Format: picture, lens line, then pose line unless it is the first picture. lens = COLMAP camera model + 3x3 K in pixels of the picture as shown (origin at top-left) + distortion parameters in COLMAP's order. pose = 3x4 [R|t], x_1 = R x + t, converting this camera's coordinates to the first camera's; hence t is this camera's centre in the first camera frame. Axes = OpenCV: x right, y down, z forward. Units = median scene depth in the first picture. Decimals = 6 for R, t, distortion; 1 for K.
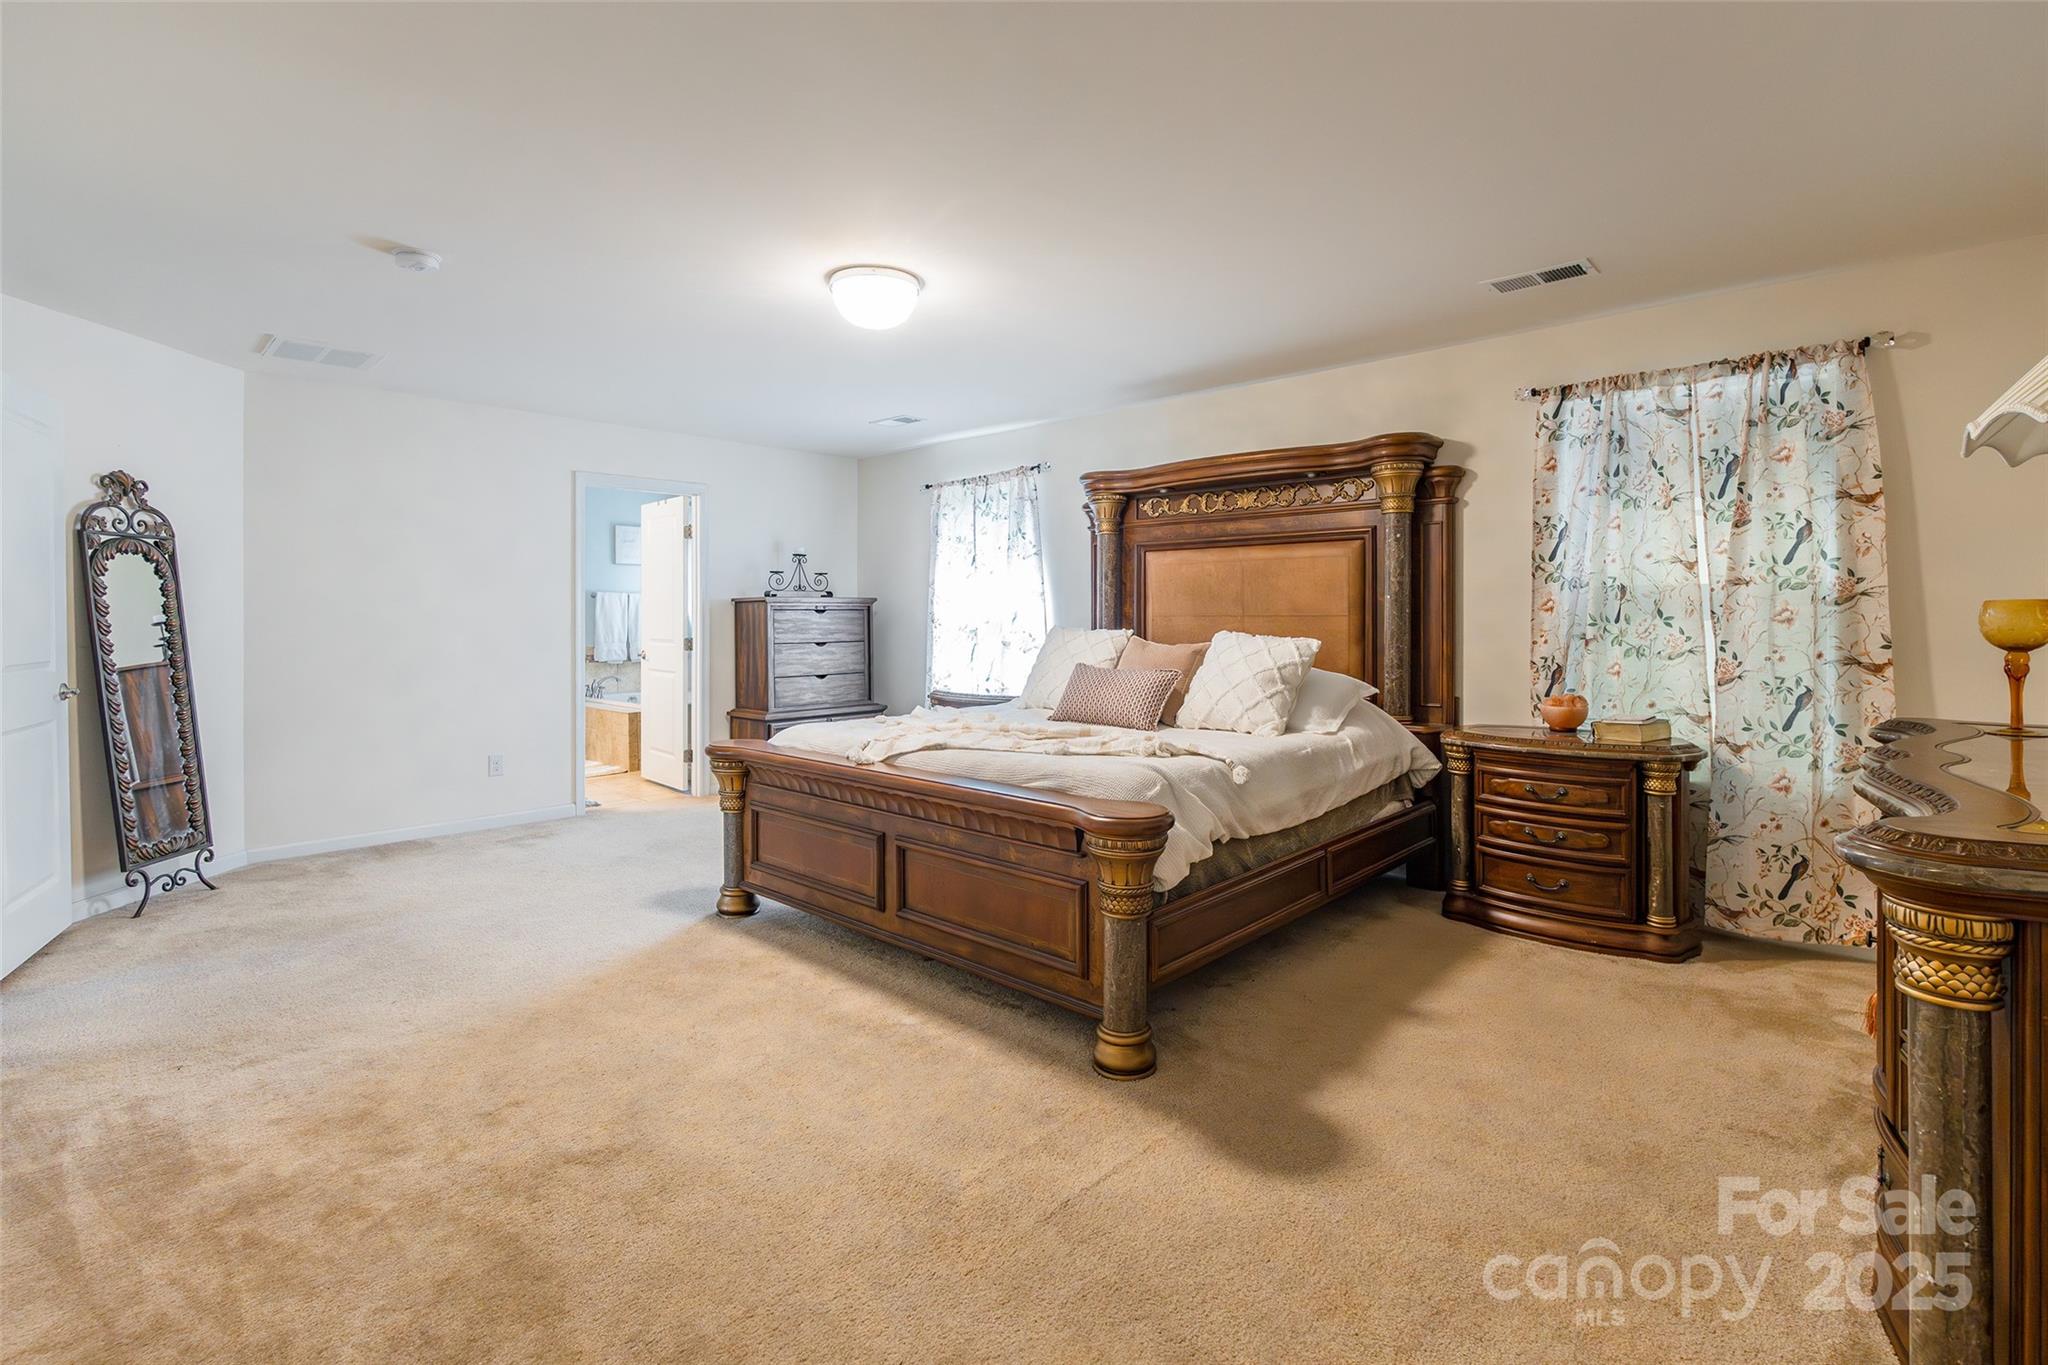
lens RADIAL K [[945.3, 0, 1027.4], [0, 945.3, 616.0], [0, 0, 1]] dist [-0.000827, -0.000182]
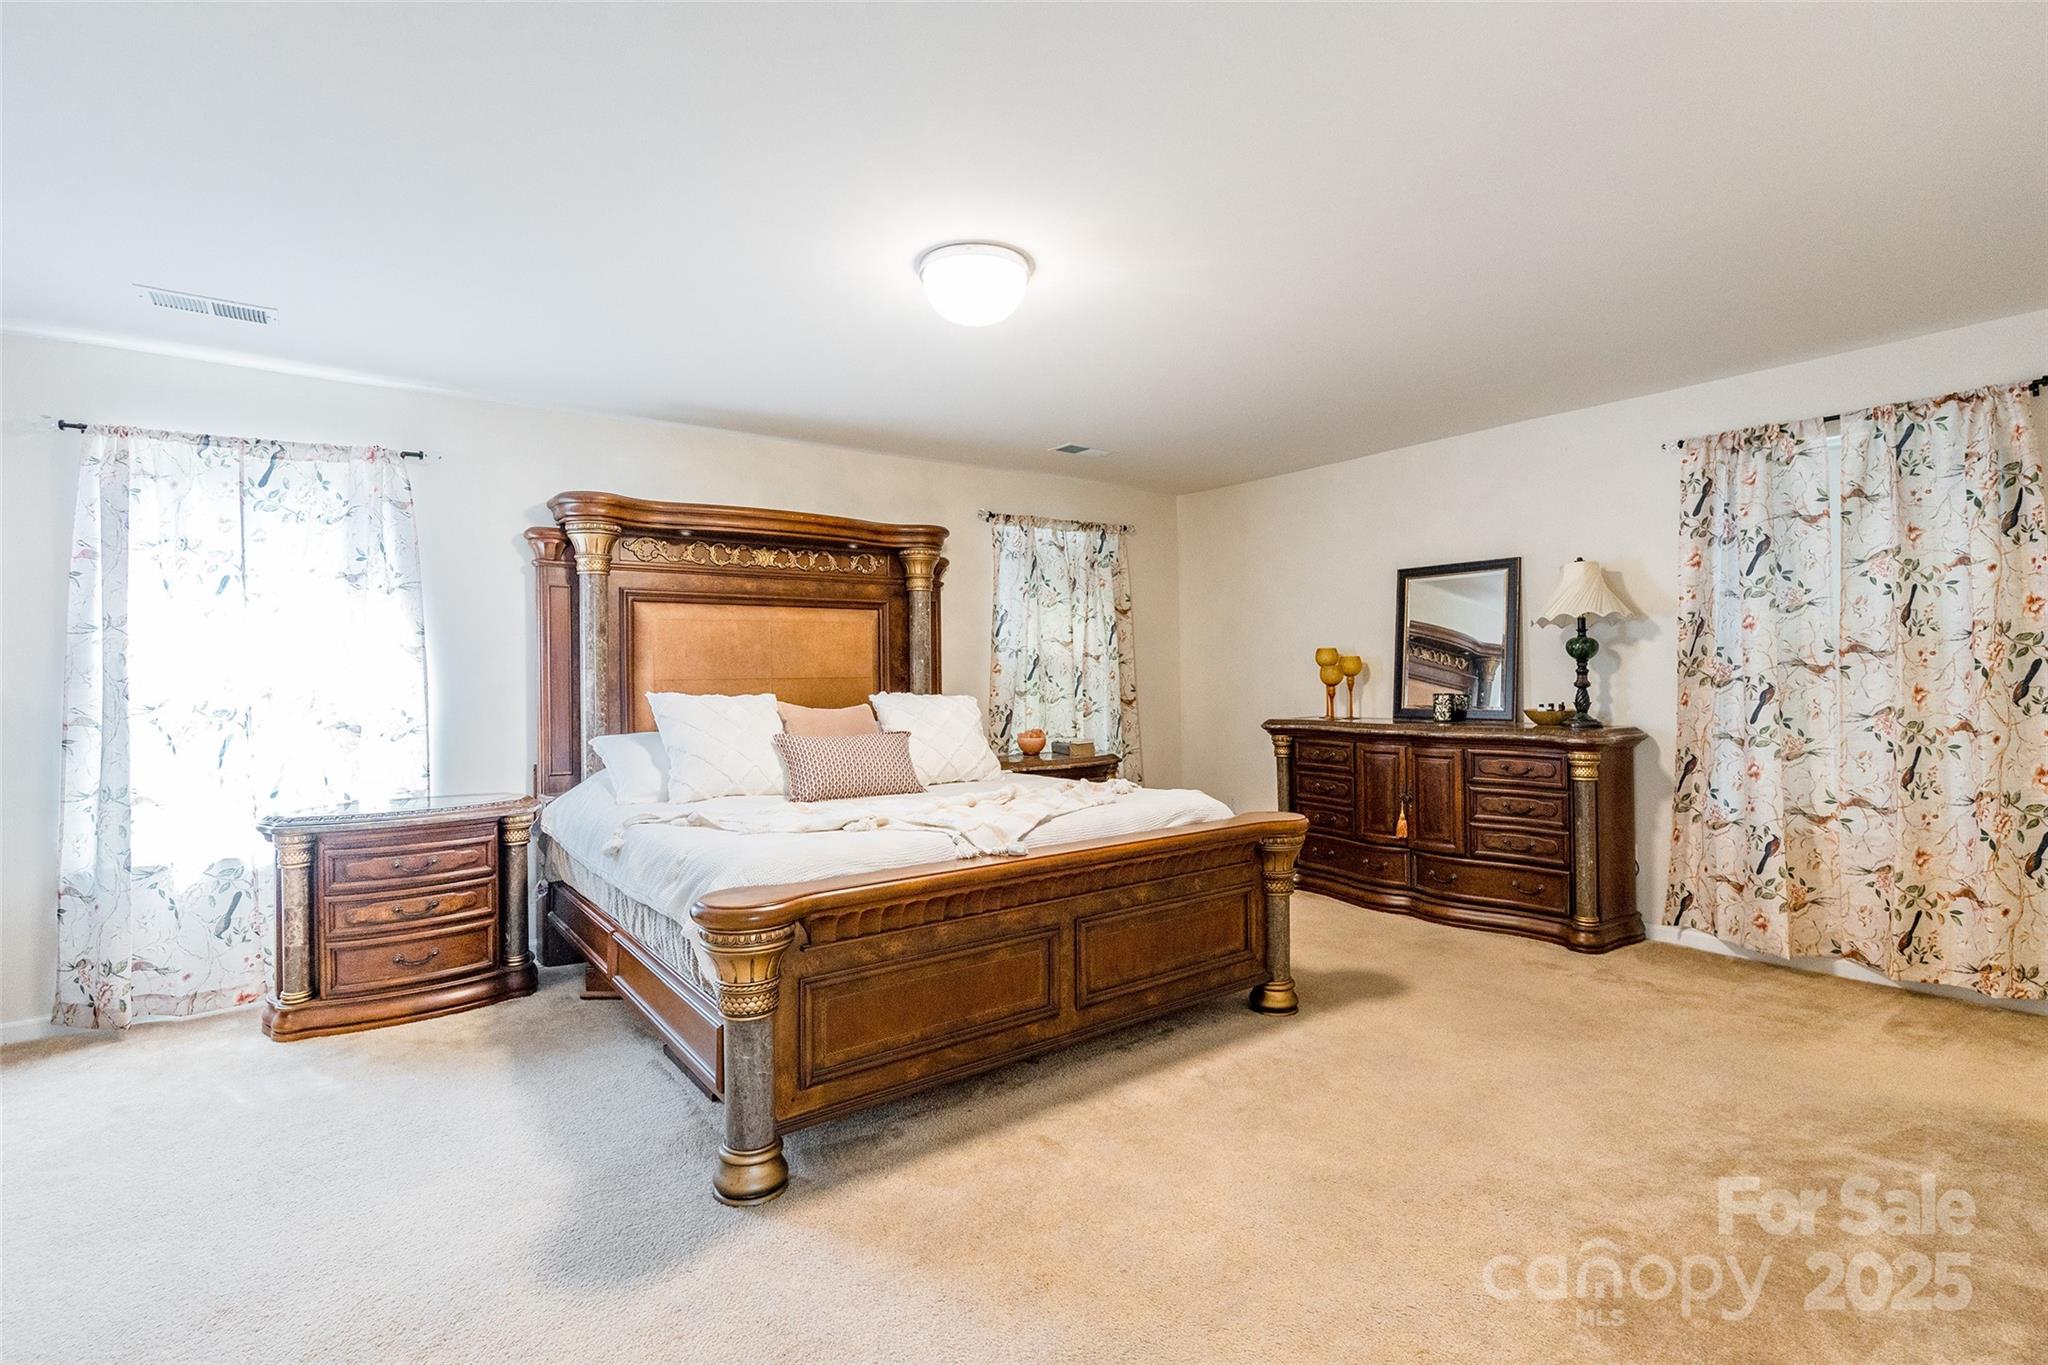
lens RADIAL K [[948.0, 0, 1028.1], [0, 948.0, 672.9], [0, 0, 1]] dist [-0.002260, -0.000266]
pose [[0.190917, -0.000506, 0.981606, -0.830617], [0.013083, 0.999912, -0.002029, -0.001277], [-0.981519, 0.013229, 0.190906, 0.699260]]
